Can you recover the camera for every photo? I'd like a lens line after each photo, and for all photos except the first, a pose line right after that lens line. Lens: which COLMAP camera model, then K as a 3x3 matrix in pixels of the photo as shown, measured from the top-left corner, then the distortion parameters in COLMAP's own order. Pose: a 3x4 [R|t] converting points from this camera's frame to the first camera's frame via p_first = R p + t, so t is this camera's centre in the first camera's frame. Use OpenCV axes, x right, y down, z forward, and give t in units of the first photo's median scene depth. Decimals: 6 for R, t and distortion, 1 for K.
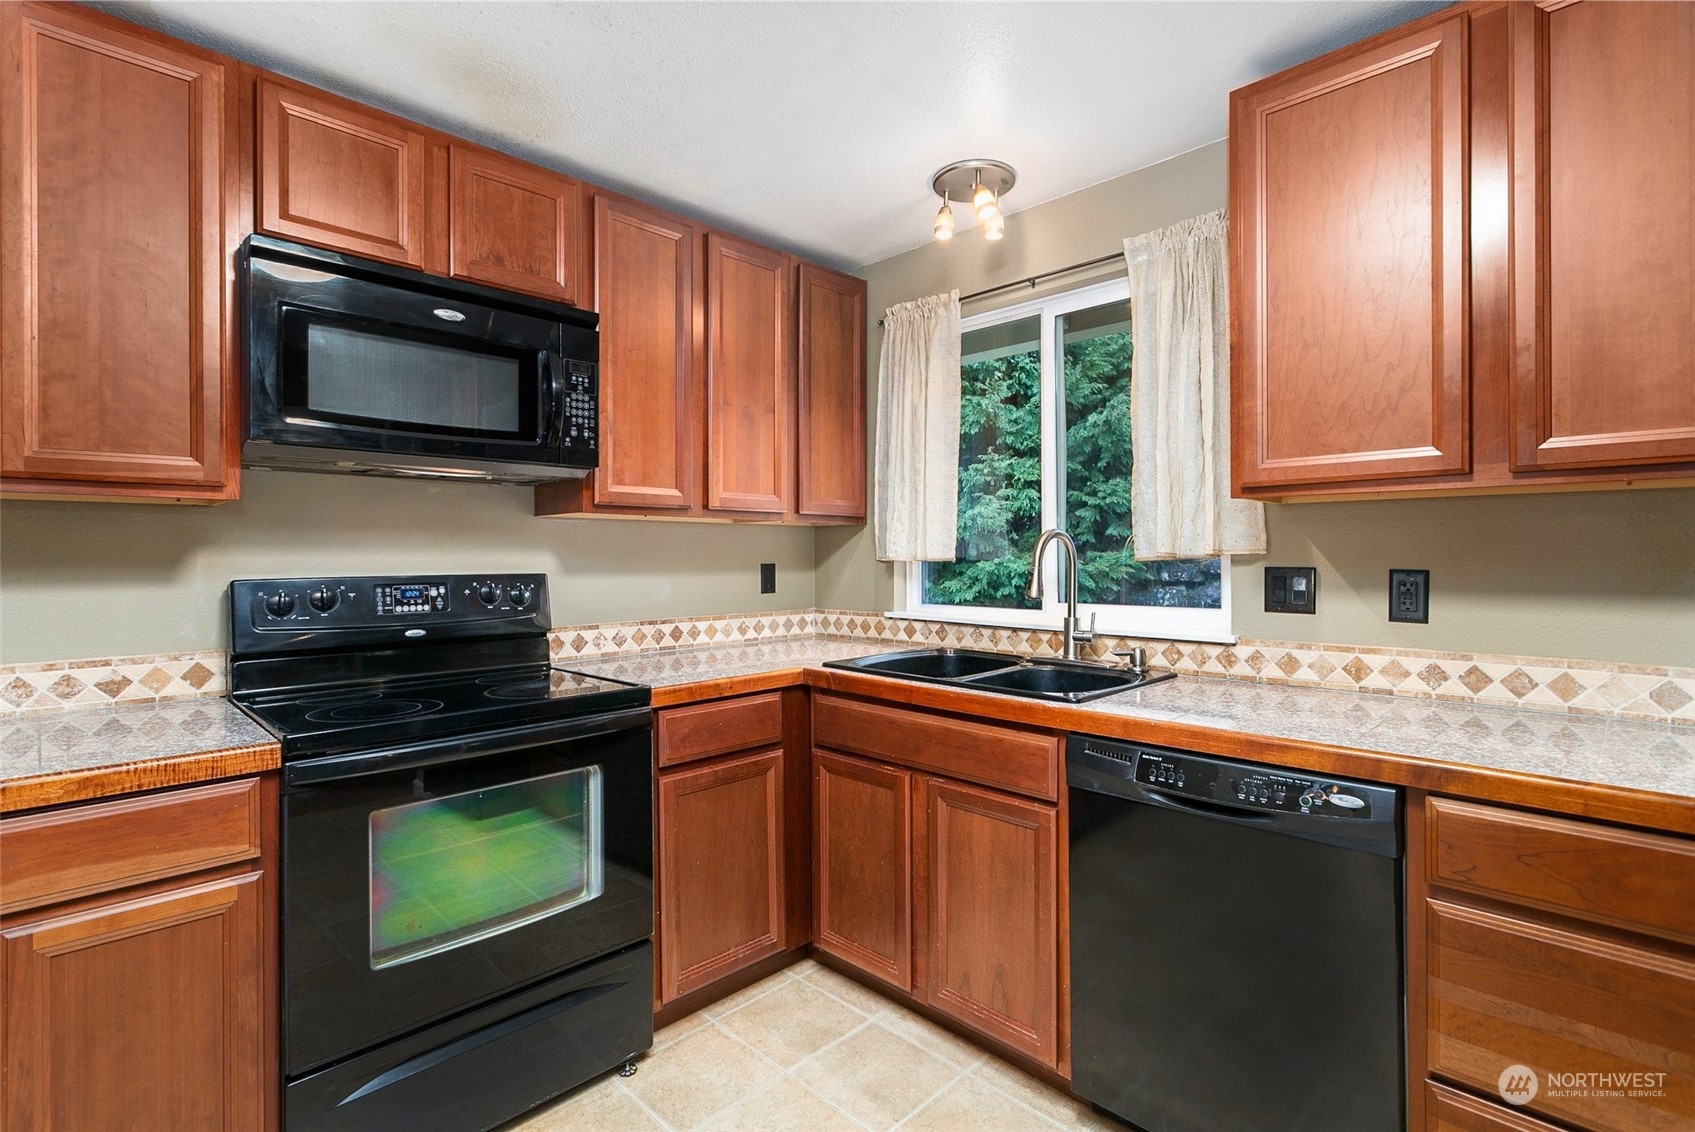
lens RADIAL K [[808.8, 0, 849.0], [0, 808.8, 553.0], [0, 0, 1]] dist [0.007196, -0.002513]
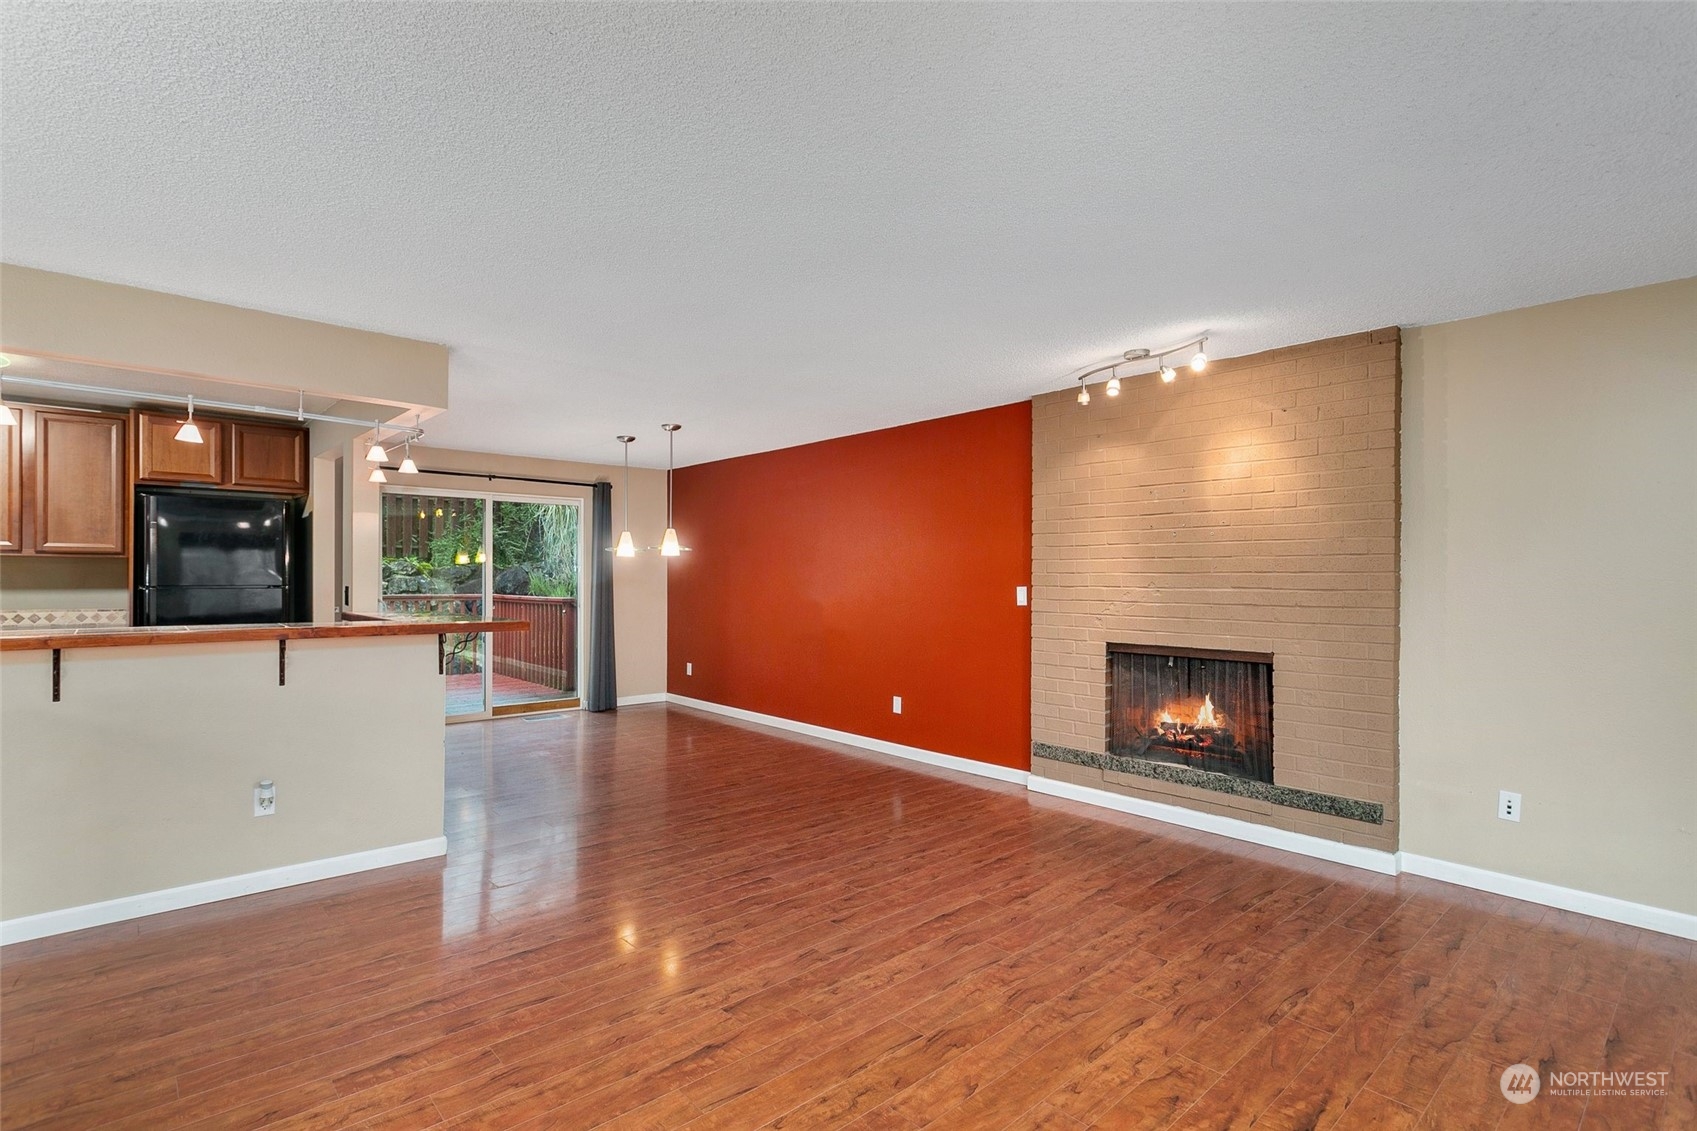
lens RADIAL K [[809.8, 0, 857.9], [0, 809.8, 581.5], [0, 0, 1]] dist [0.007196, -0.002513]
pose [[0.049962, -0.001253, 0.998750, -1.654779], [-0.010095, 0.999948, 0.001759, -0.011710], [-0.998700, -0.010170, 0.049947, -1.789545]]
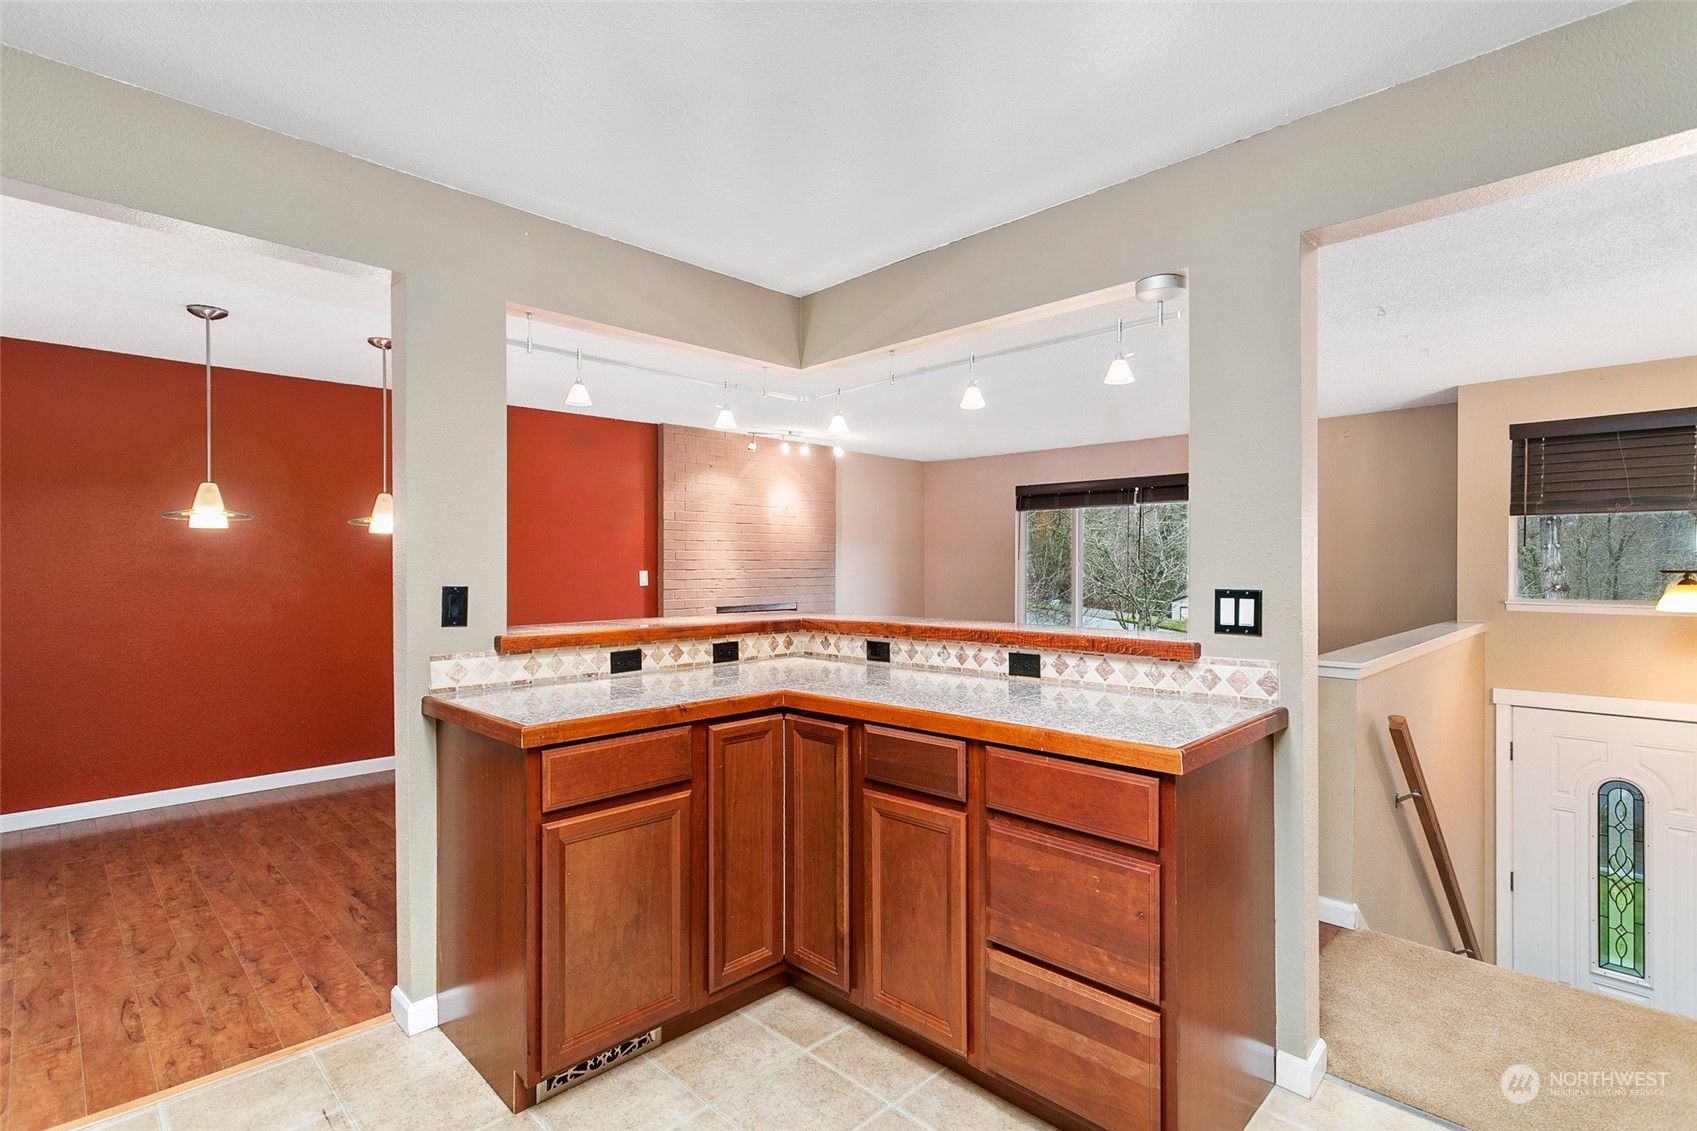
lens RADIAL K [[809.8, 0, 855.0], [0, 809.8, 569.4], [0, 0, 1]] dist [0.007196, -0.002513]
pose [[-0.999986, 0.005213, 0.001030, -0.030065], [0.005215, 0.999985, 0.001702, -0.003280], [-0.001022, 0.001707, -0.999998, 0.804856]]
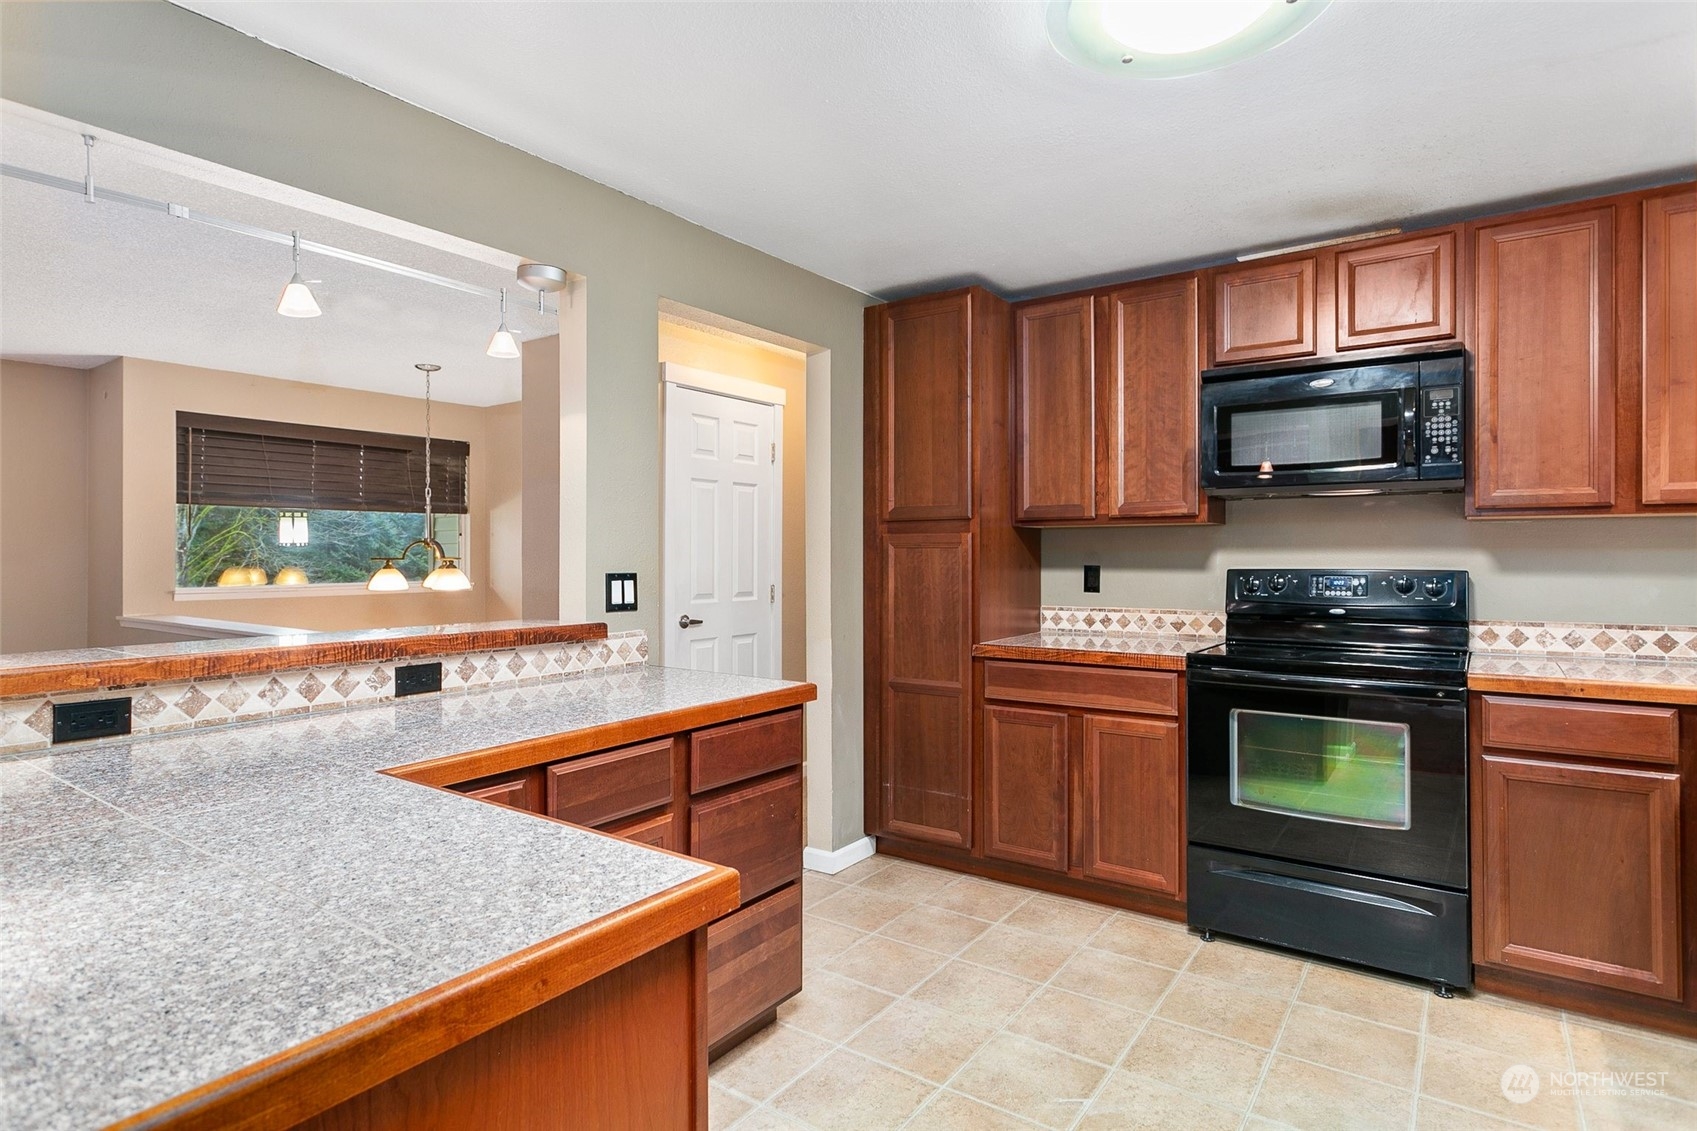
lens RADIAL K [[881.3, 0, 842.4], [0, 881.3, 552.5], [0, 0, 1]] dist [-0.009013, 0.005248]
pose [[0.158181, 0.000231, -0.987410, 0.779769], [0.003061, 0.999995, 0.000724, -0.003772], [0.987405, -0.003137, 0.158180, -0.052547]]
